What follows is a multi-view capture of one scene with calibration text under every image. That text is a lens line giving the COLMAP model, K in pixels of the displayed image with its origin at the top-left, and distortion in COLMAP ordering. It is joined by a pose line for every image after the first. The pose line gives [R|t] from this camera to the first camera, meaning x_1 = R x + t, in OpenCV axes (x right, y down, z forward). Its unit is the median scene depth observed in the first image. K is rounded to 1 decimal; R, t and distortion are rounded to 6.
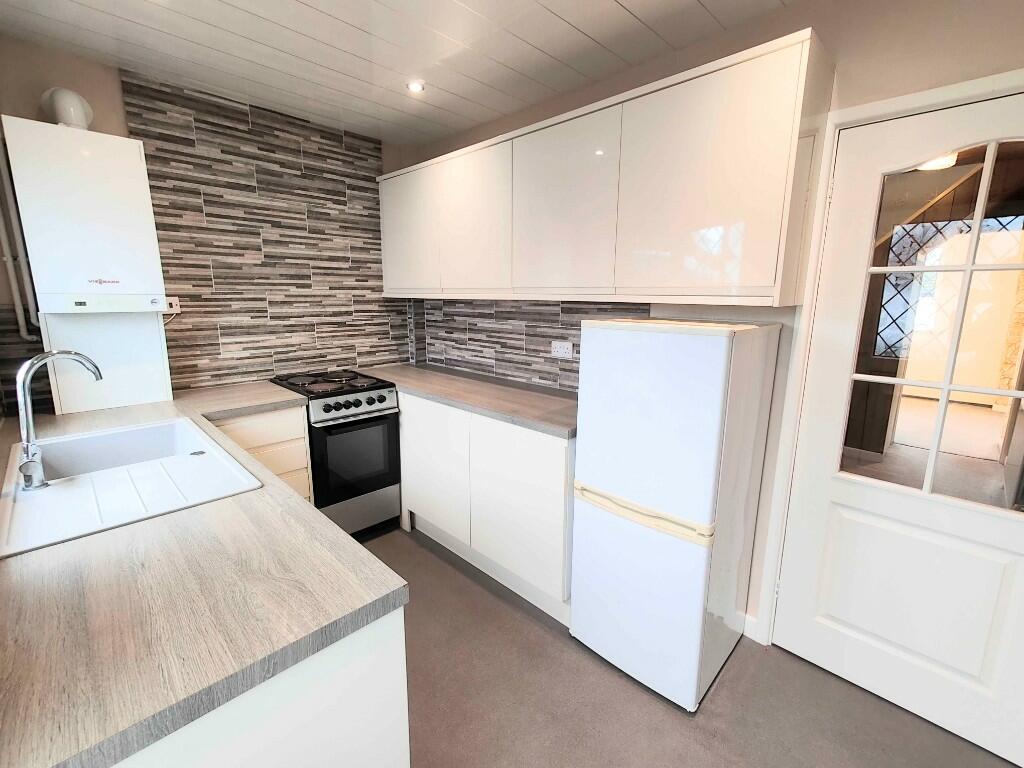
lens RADIAL K [[450.8, 0, 502.3], [0, 450.8, 381.4], [0, 0, 1]] dist [0.012553, -0.000736]
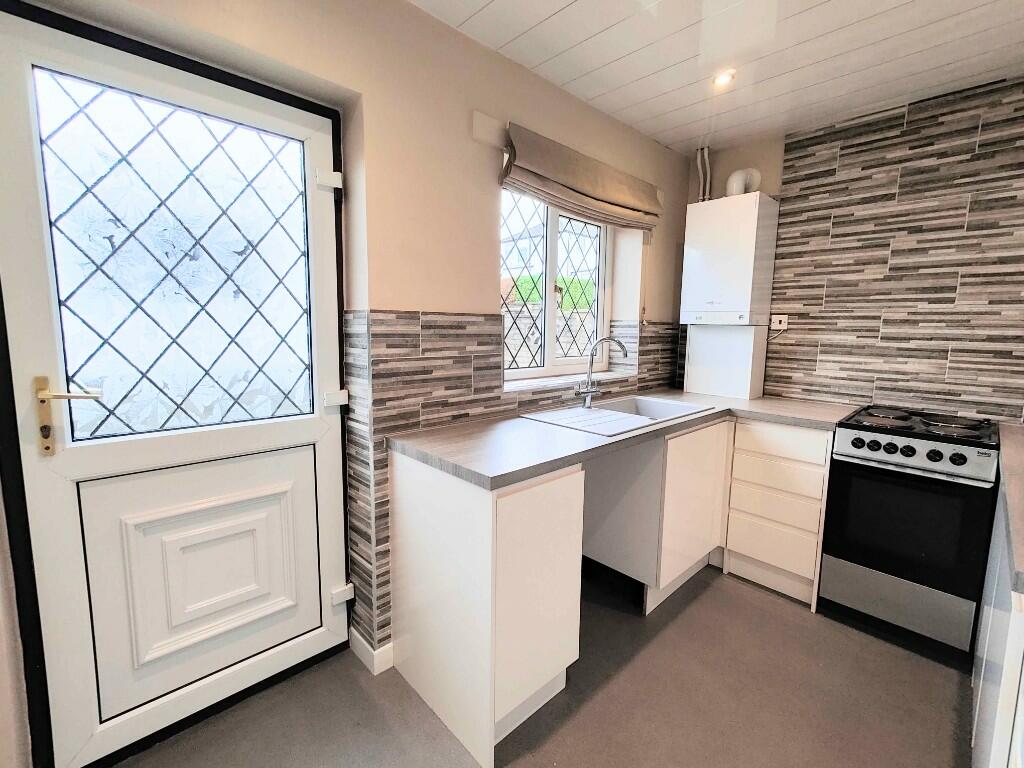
lens RADIAL K [[450.8, 0, 503.2], [0, 450.8, 379.3], [0, 0, 1]] dist [0.012553, -0.000736]
pose [[-0.026388, 0.118792, -0.992568, 0.413045], [-0.210537, 0.969983, 0.121686, -0.017107], [0.977230, 0.212183, -0.000586, 0.313680]]
